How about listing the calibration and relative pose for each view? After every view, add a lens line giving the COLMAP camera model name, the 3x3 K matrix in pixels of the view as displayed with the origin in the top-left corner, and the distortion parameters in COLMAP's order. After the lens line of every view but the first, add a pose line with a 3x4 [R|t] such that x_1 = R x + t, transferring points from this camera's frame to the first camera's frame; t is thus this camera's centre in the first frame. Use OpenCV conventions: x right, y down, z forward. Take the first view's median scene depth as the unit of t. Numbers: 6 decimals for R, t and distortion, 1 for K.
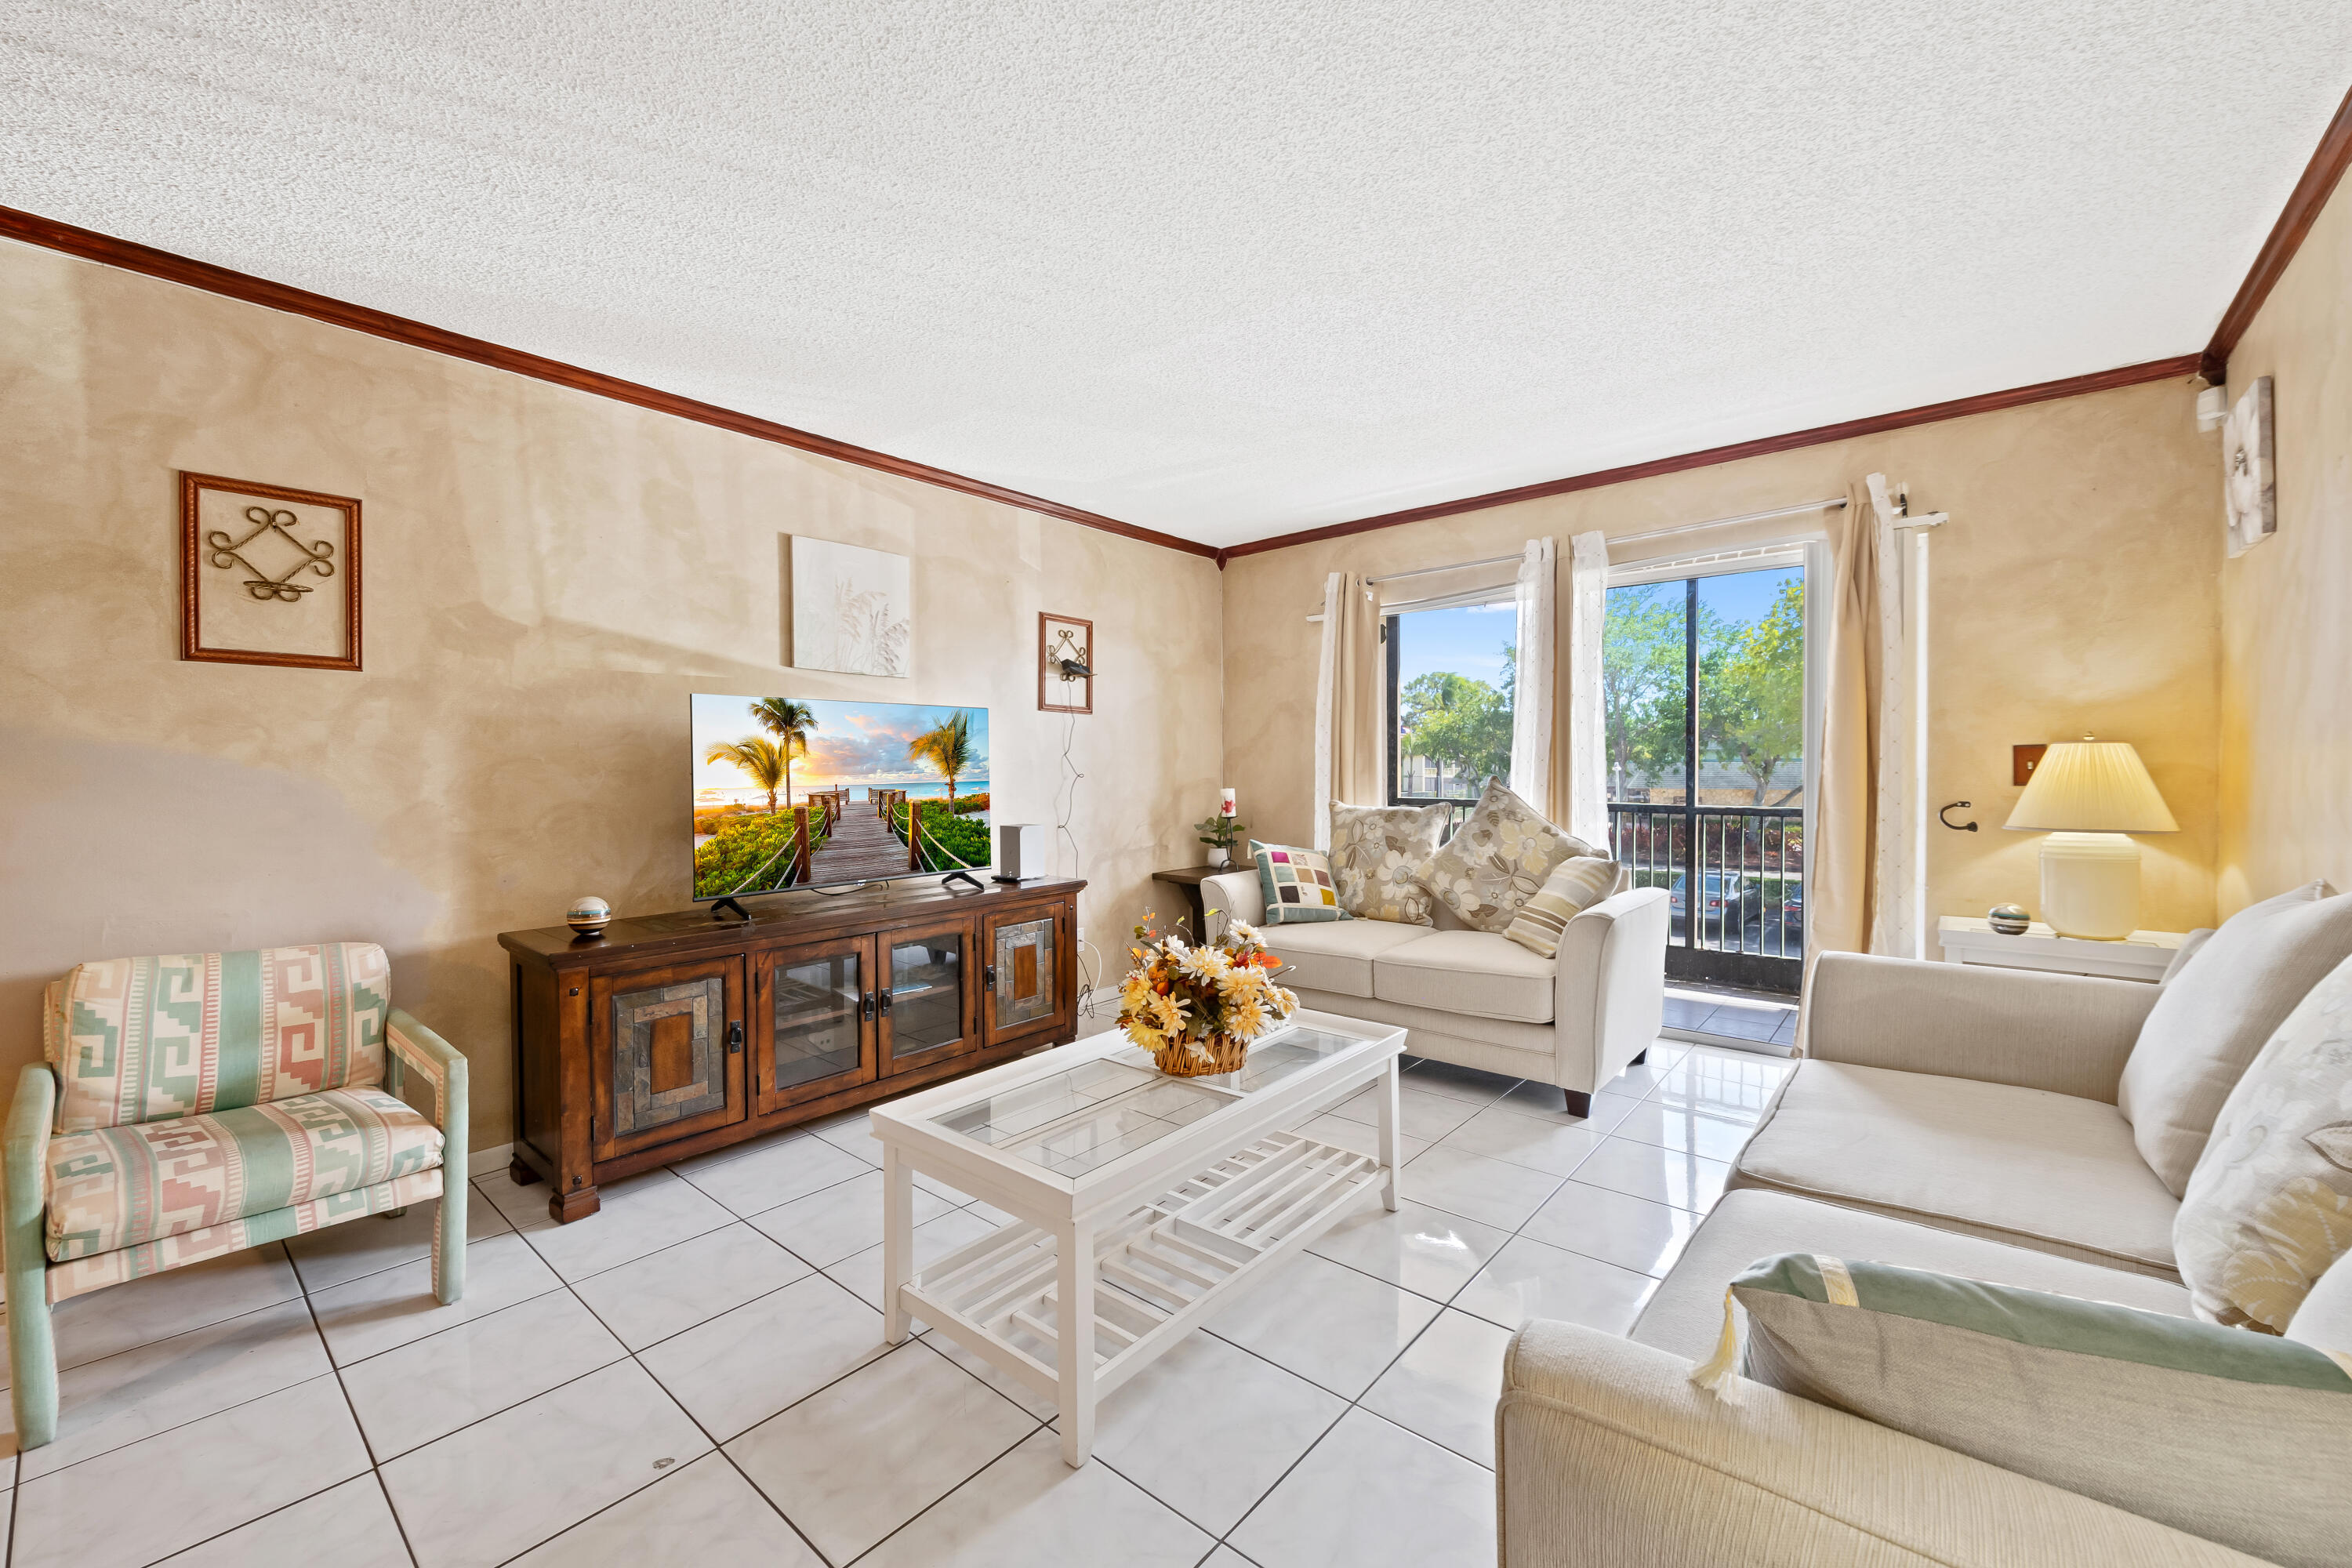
lens RADIAL K [[928.2, 0, 1188.1], [0, 928.2, 766.3], [0, 0, 1]] dist [-0.001486, 0.000302]
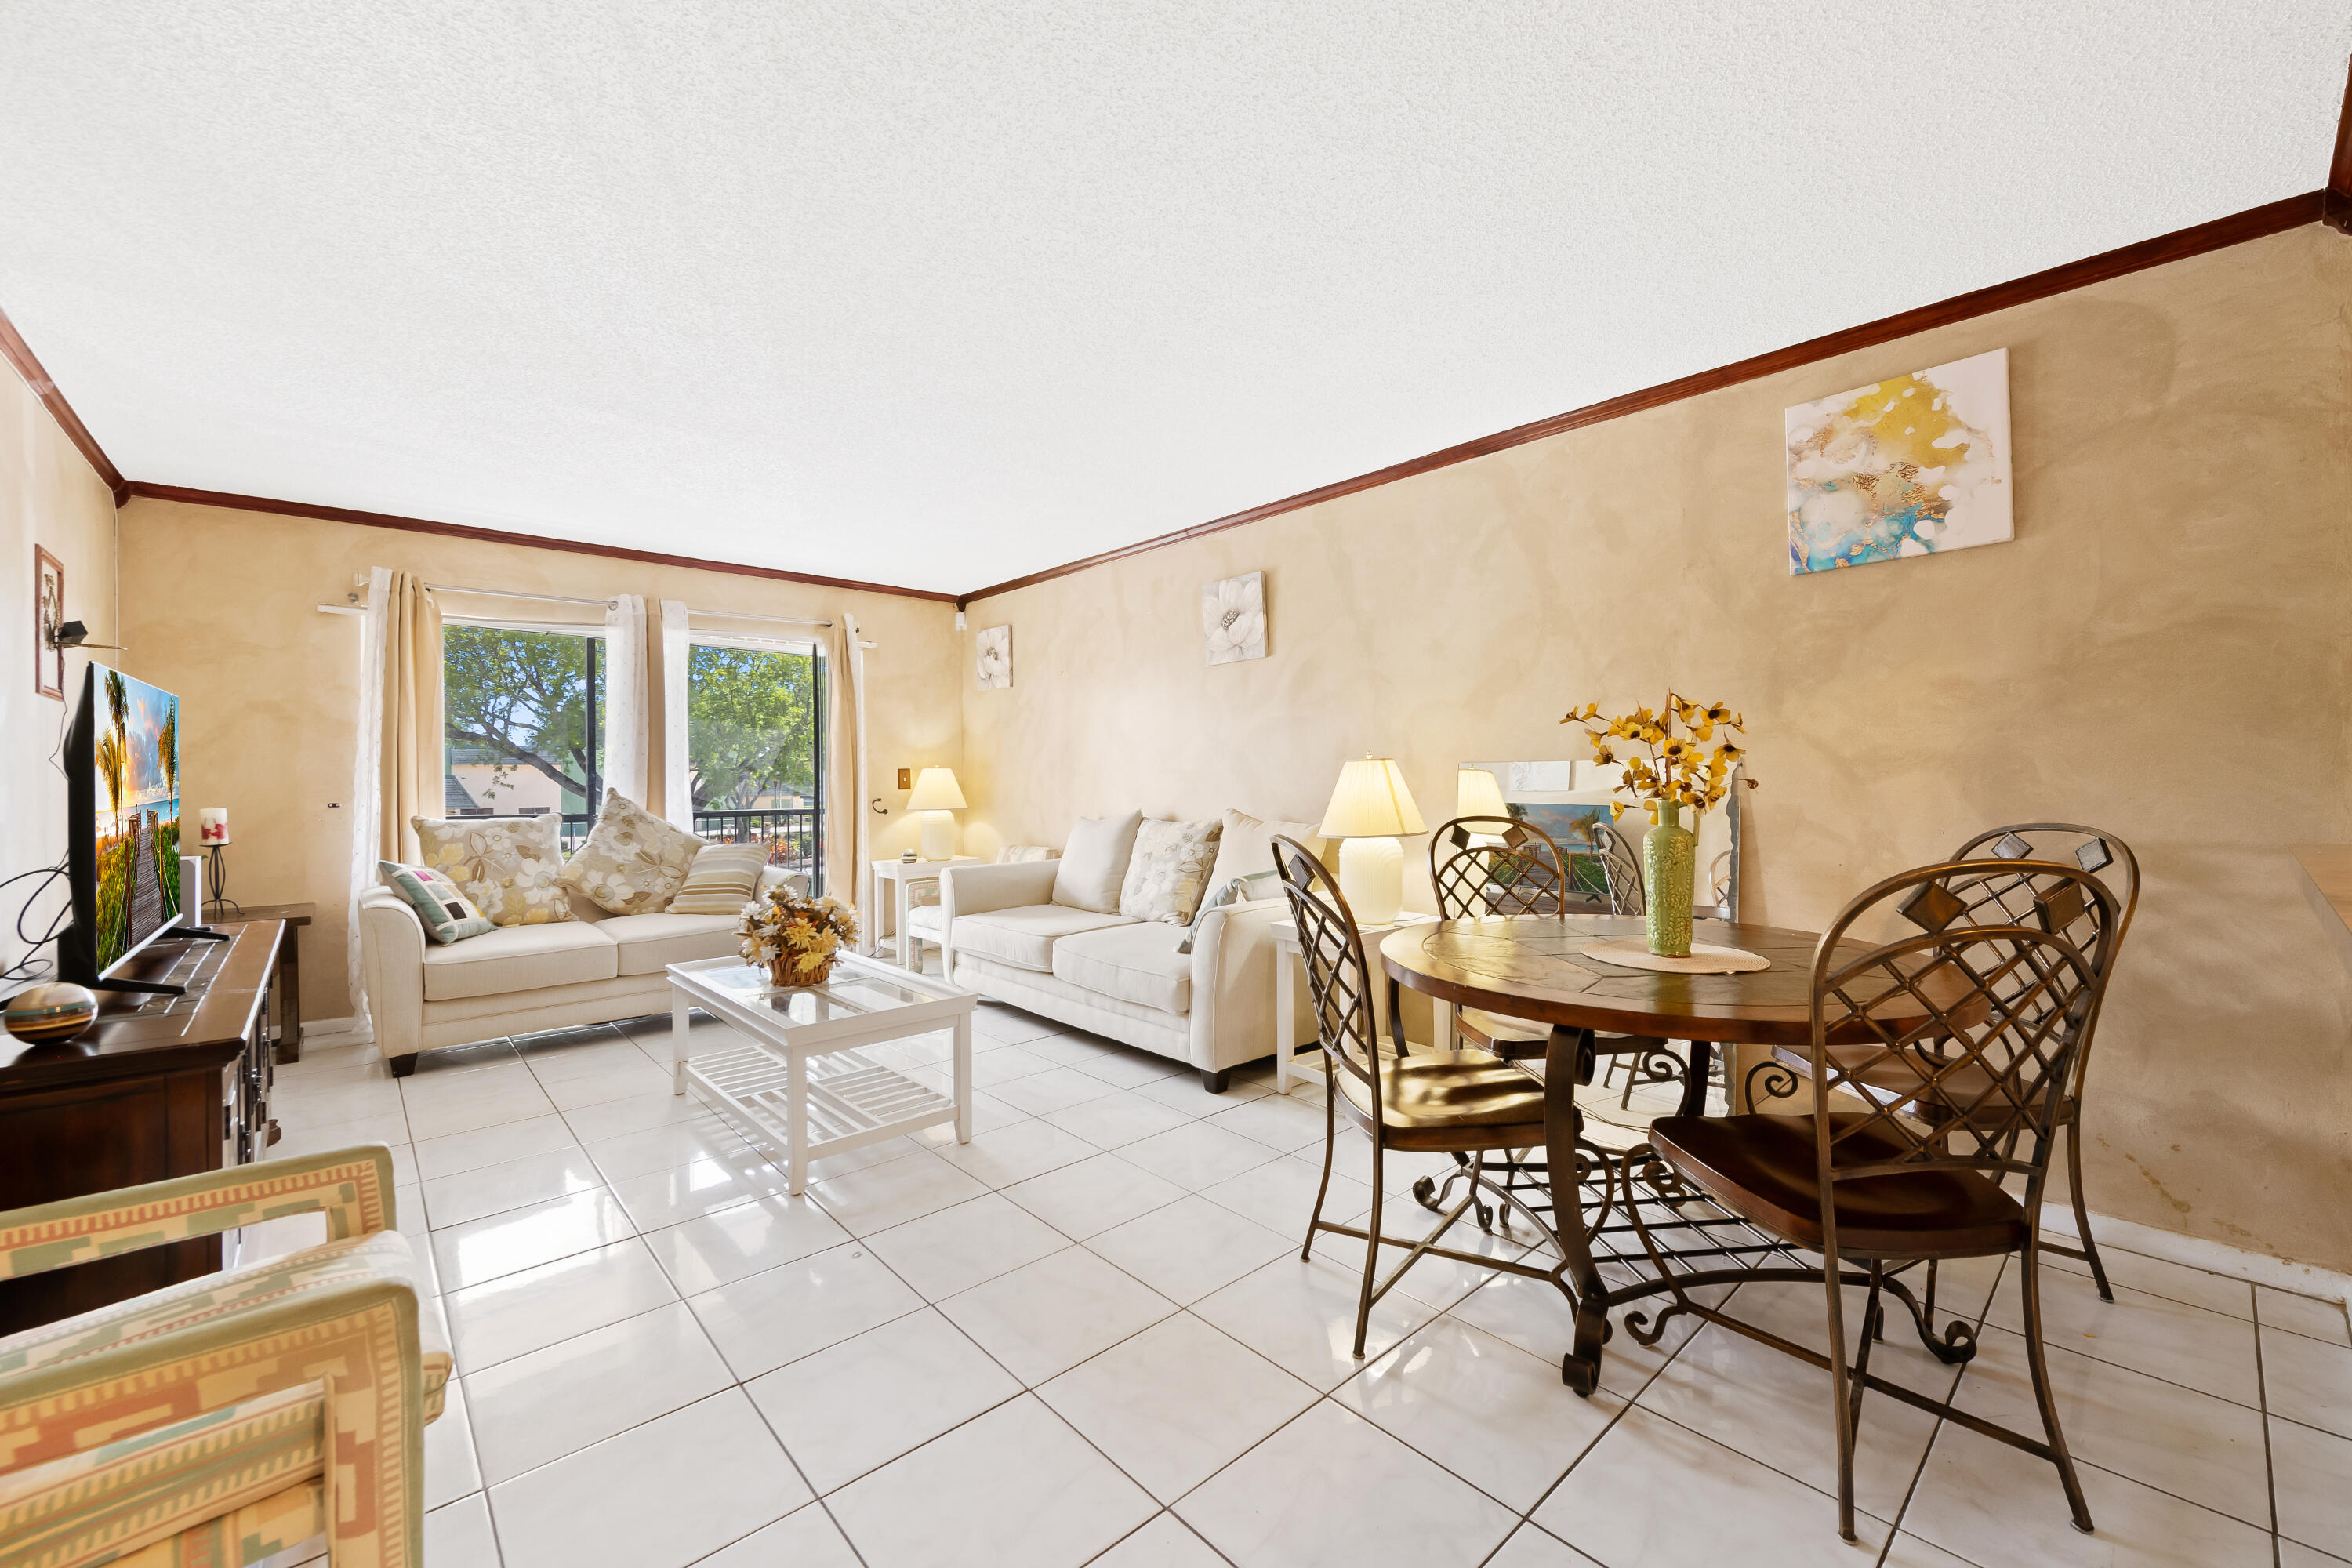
lens RADIAL K [[928.2, 0, 1188.9], [0, 928.2, 778.0], [0, 0, 1]] dist [-0.001486, 0.000302]
pose [[0.125953, 0.005685, 0.992020, -0.771835], [0.004670, 0.999969, -0.006324, 0.009299], [-0.992025, 0.005429, 0.125923, 0.120193]]
